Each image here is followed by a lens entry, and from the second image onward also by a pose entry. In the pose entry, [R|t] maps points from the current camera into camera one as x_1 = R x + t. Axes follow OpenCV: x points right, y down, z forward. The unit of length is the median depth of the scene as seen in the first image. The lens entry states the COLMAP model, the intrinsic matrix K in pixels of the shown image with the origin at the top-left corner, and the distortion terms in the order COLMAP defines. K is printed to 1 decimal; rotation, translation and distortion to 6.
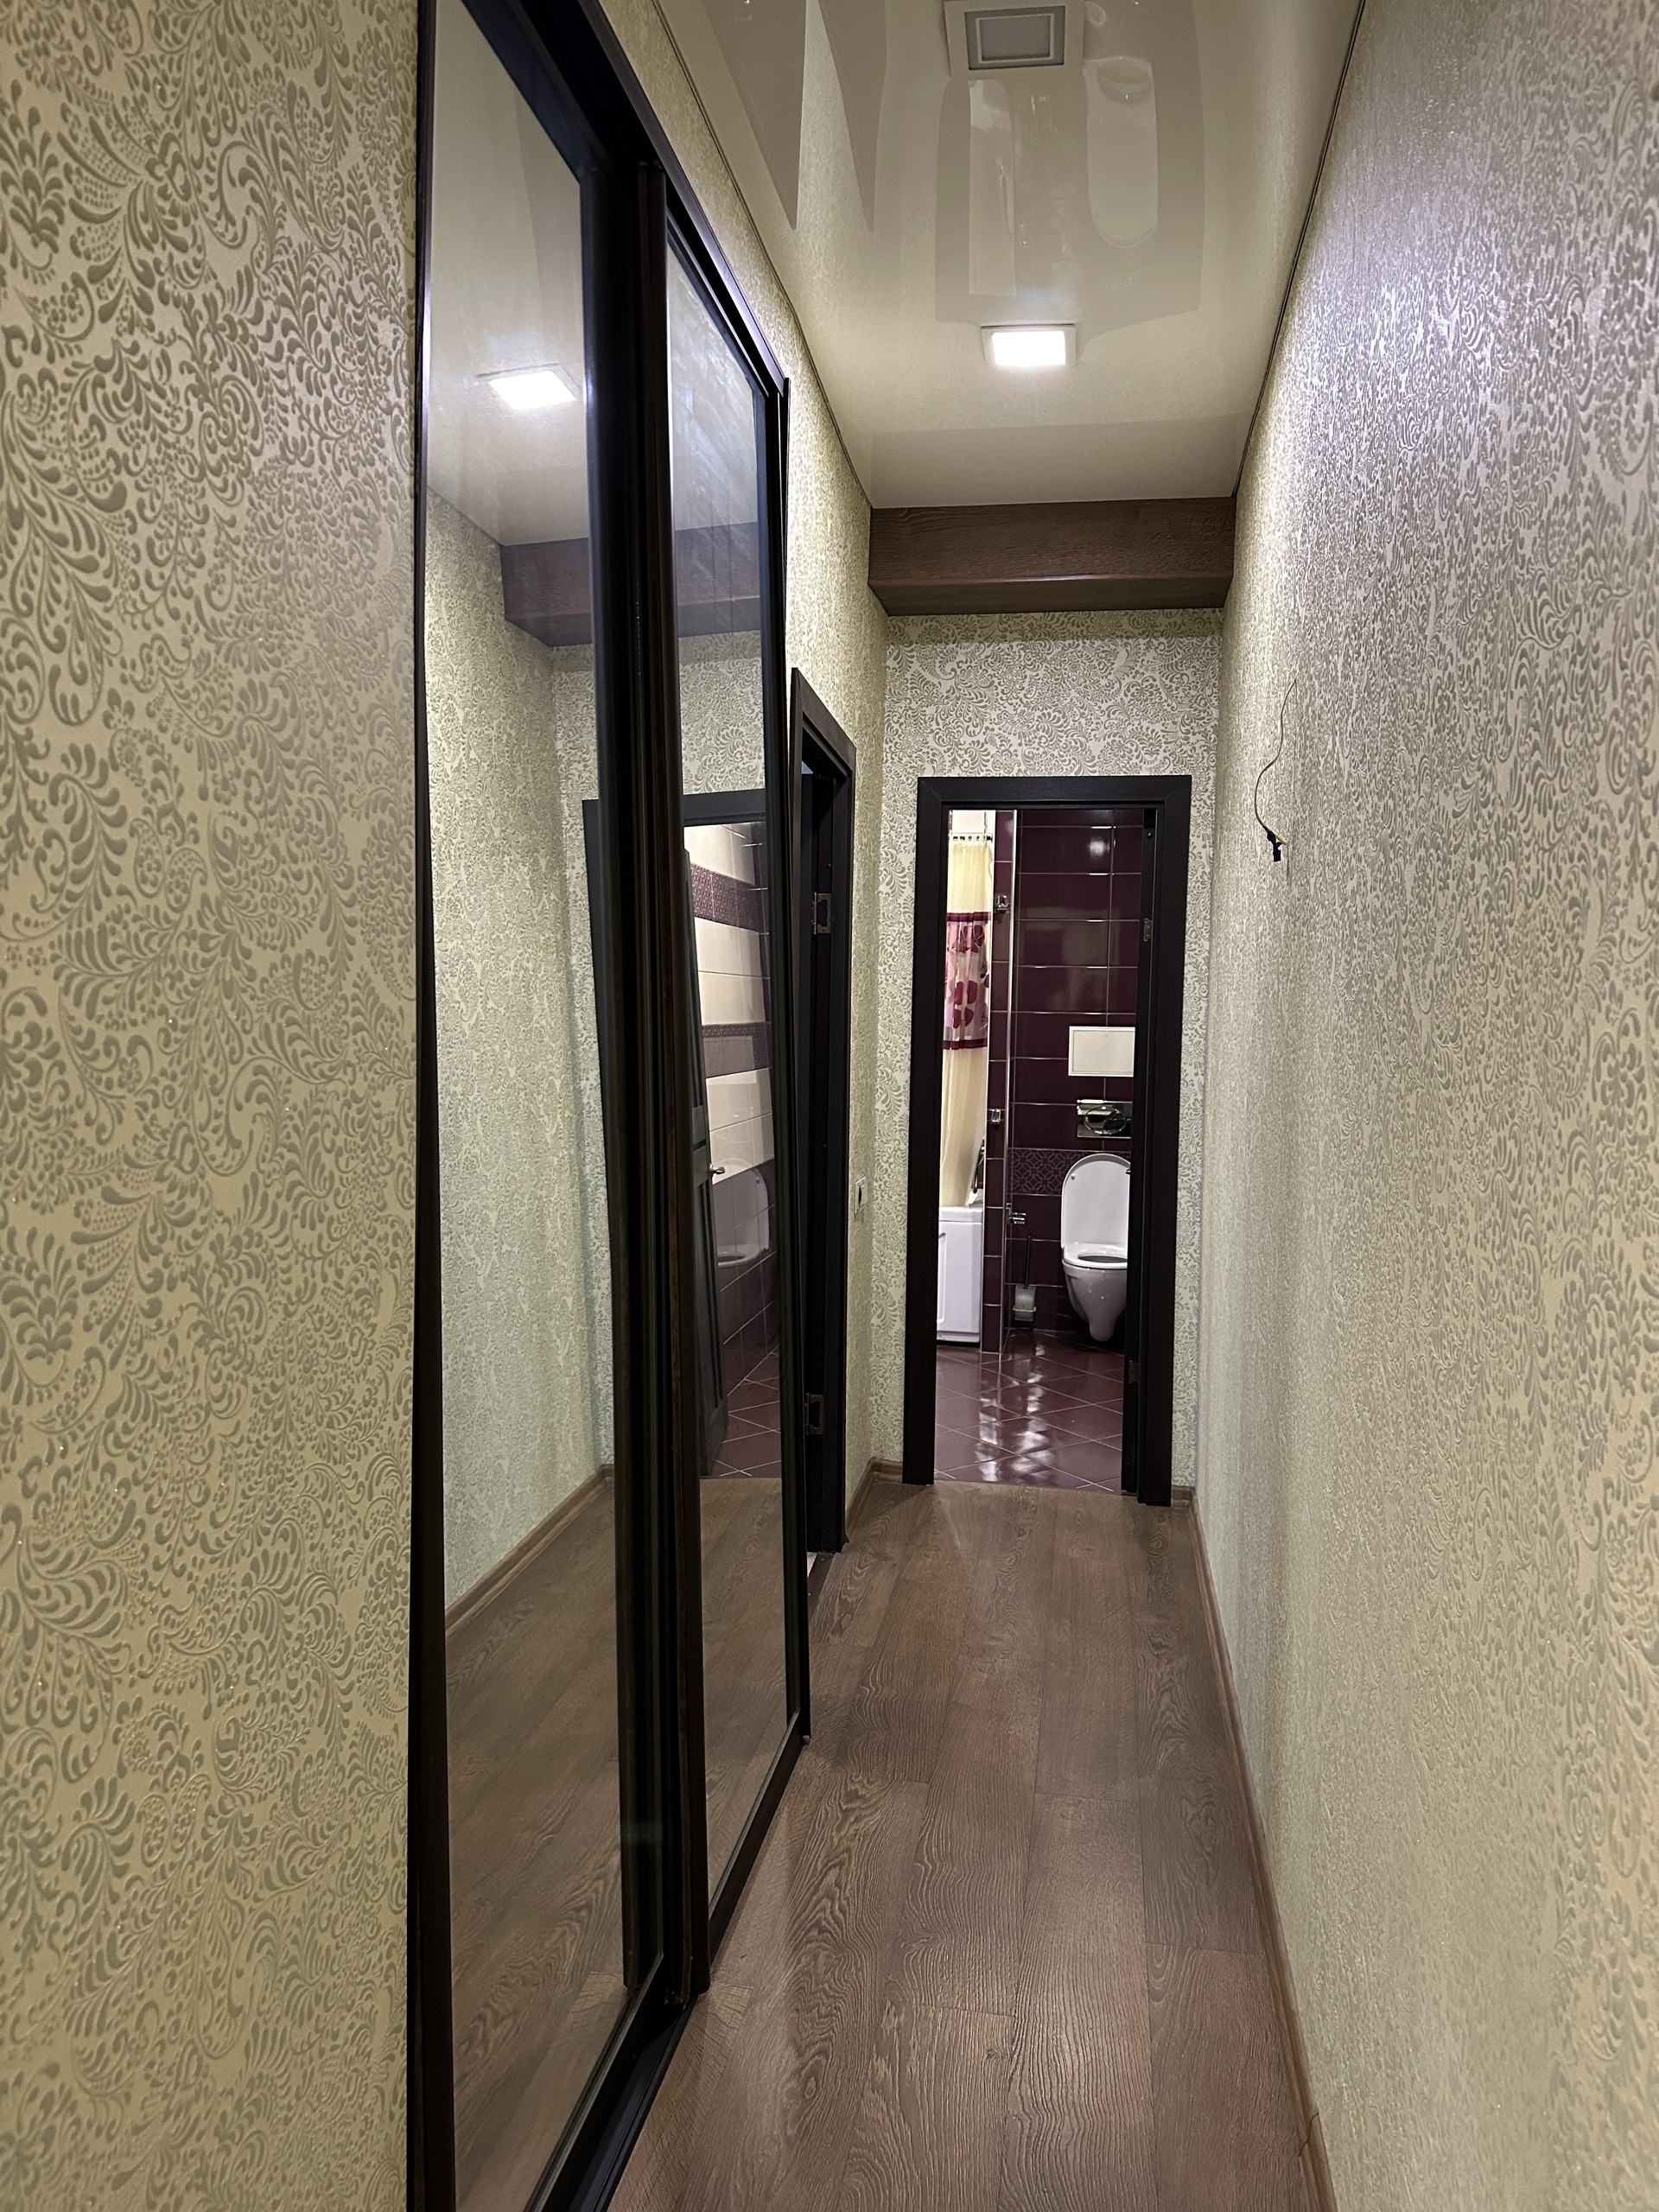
lens RADIAL K [[1553.3, 0, 841.7], [0, 1553.3, 1111.8], [0, 0, 1]] dist [0.049275, -0.058382]
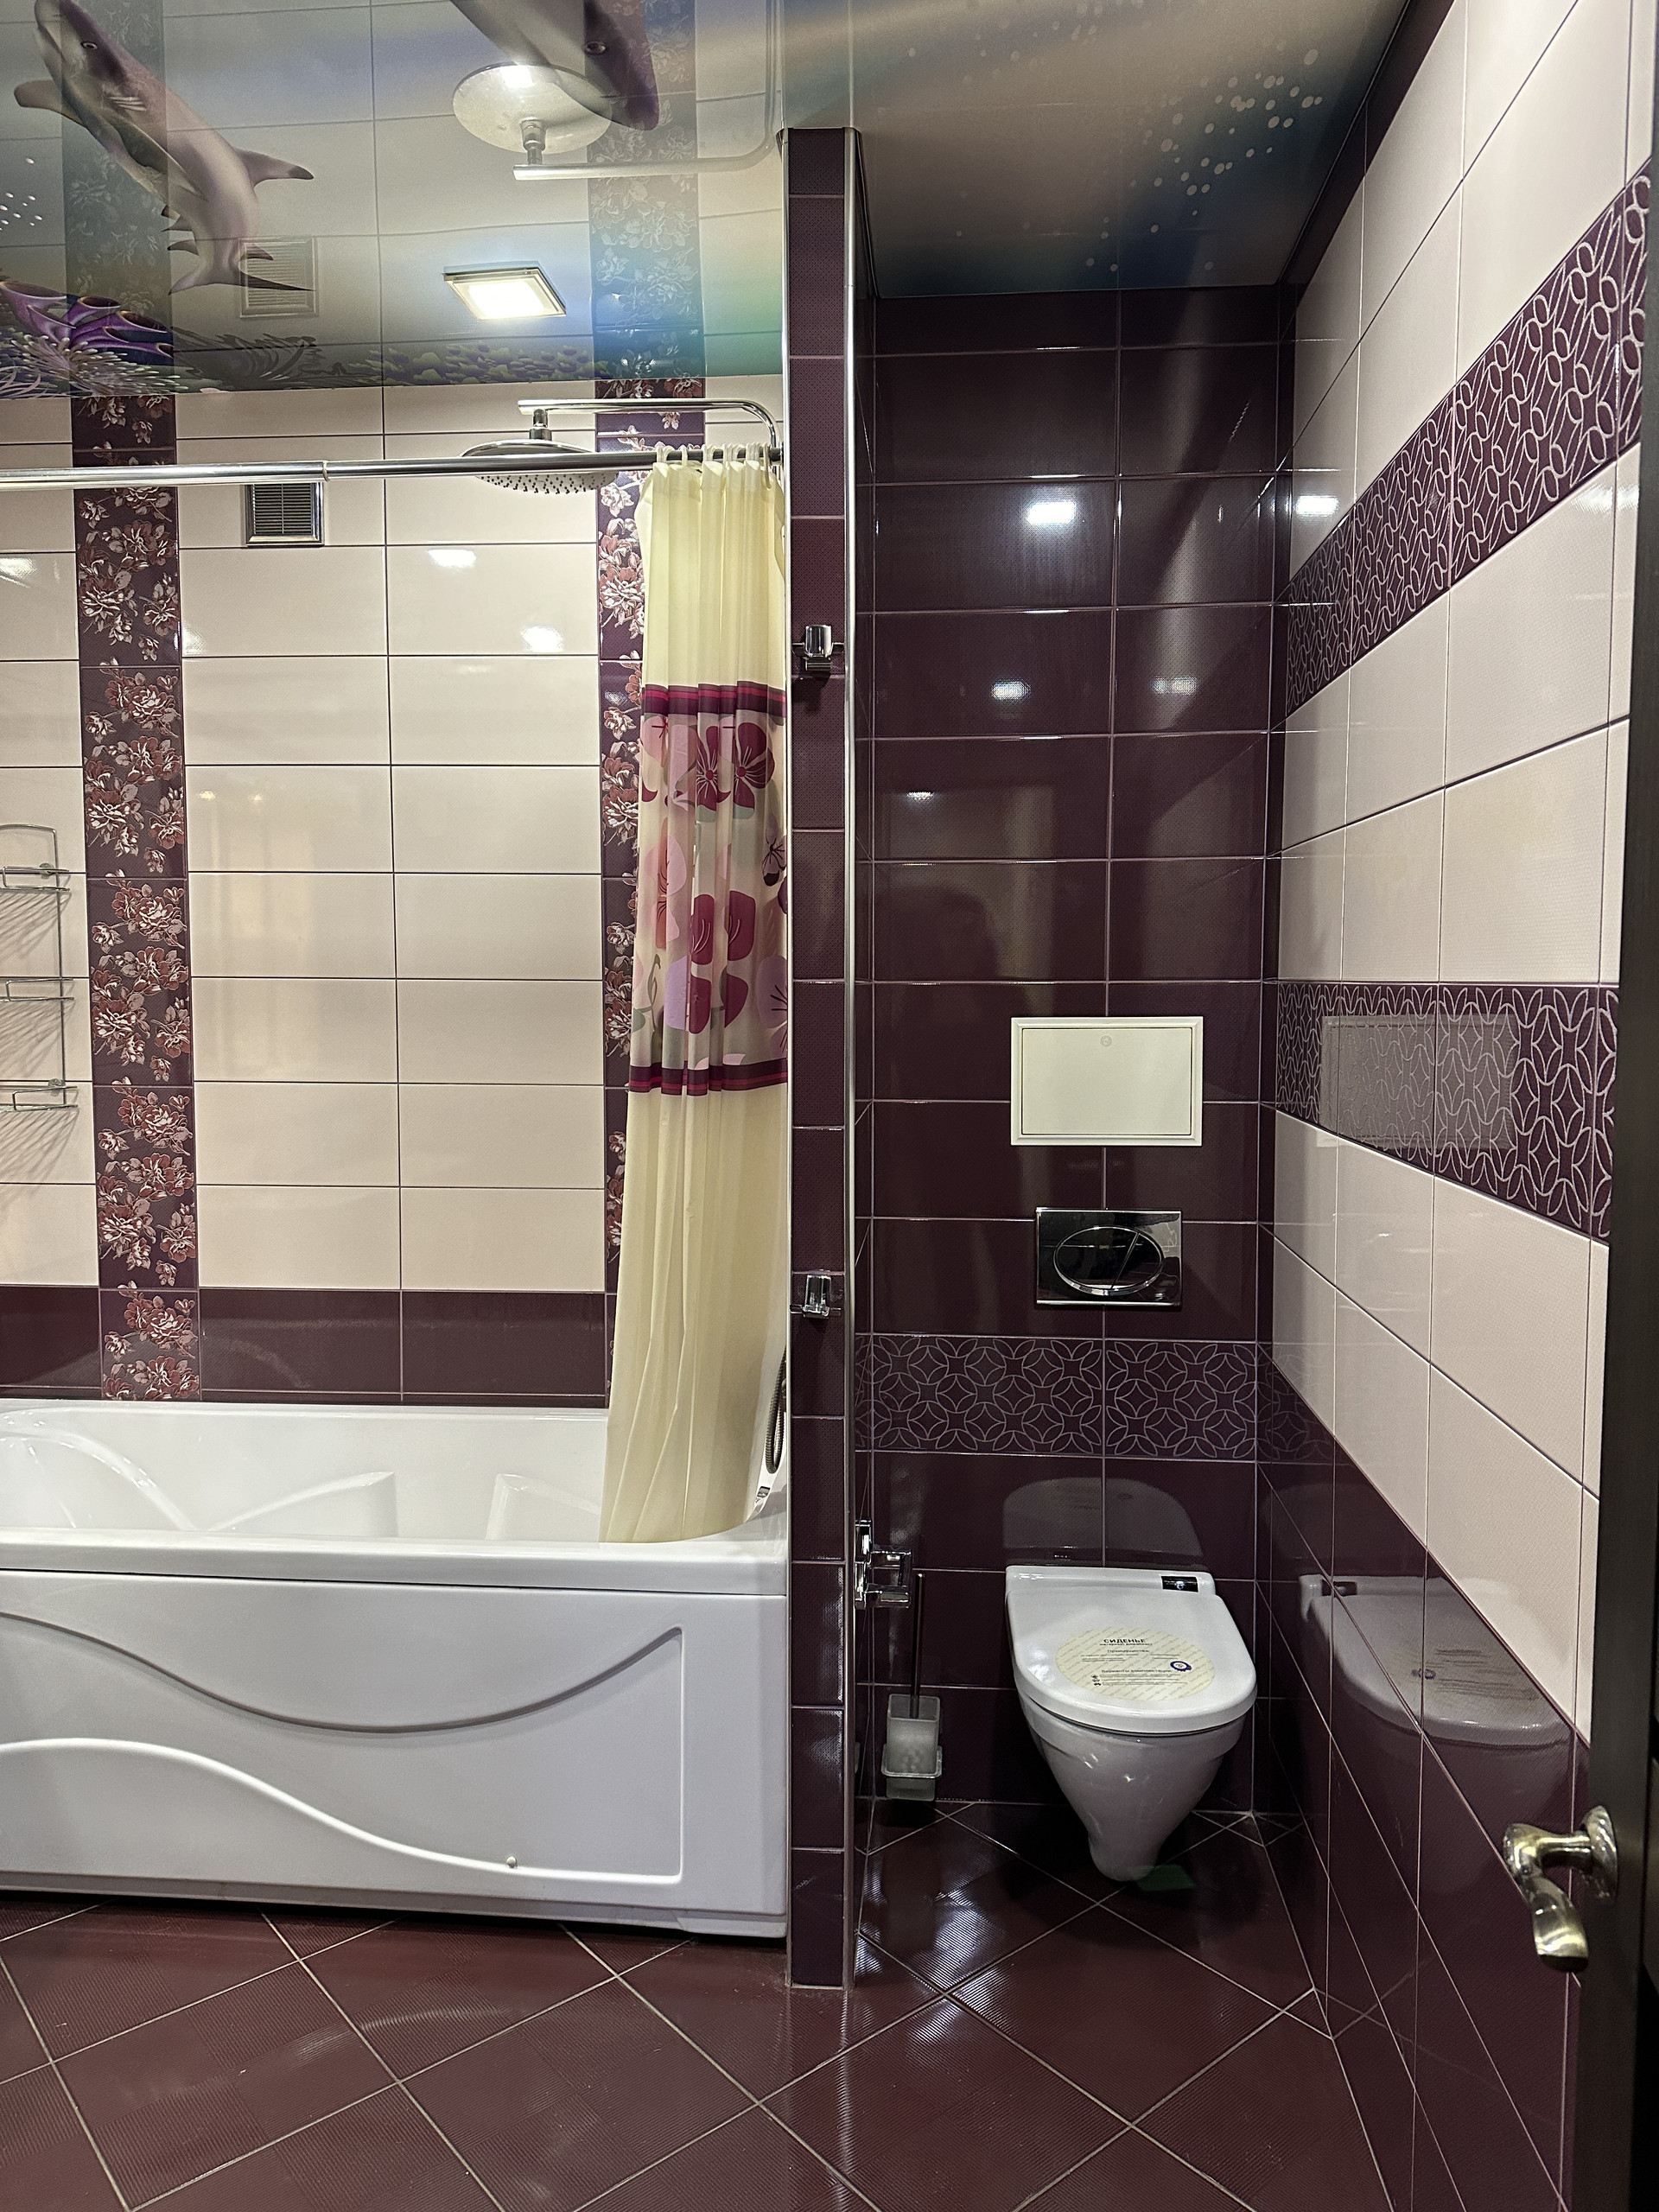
lens RADIAL K [[1553.3, 0, 842.0], [0, 1553.3, 1114.7], [0, 0, 1]] dist [0.049275, -0.058382]
pose [[0.995685, -0.026153, 0.089032, 0.074323], [0.024906, 0.999576, 0.015086, -0.039742], [-0.089389, -0.012803, 0.995915, 0.654084]]
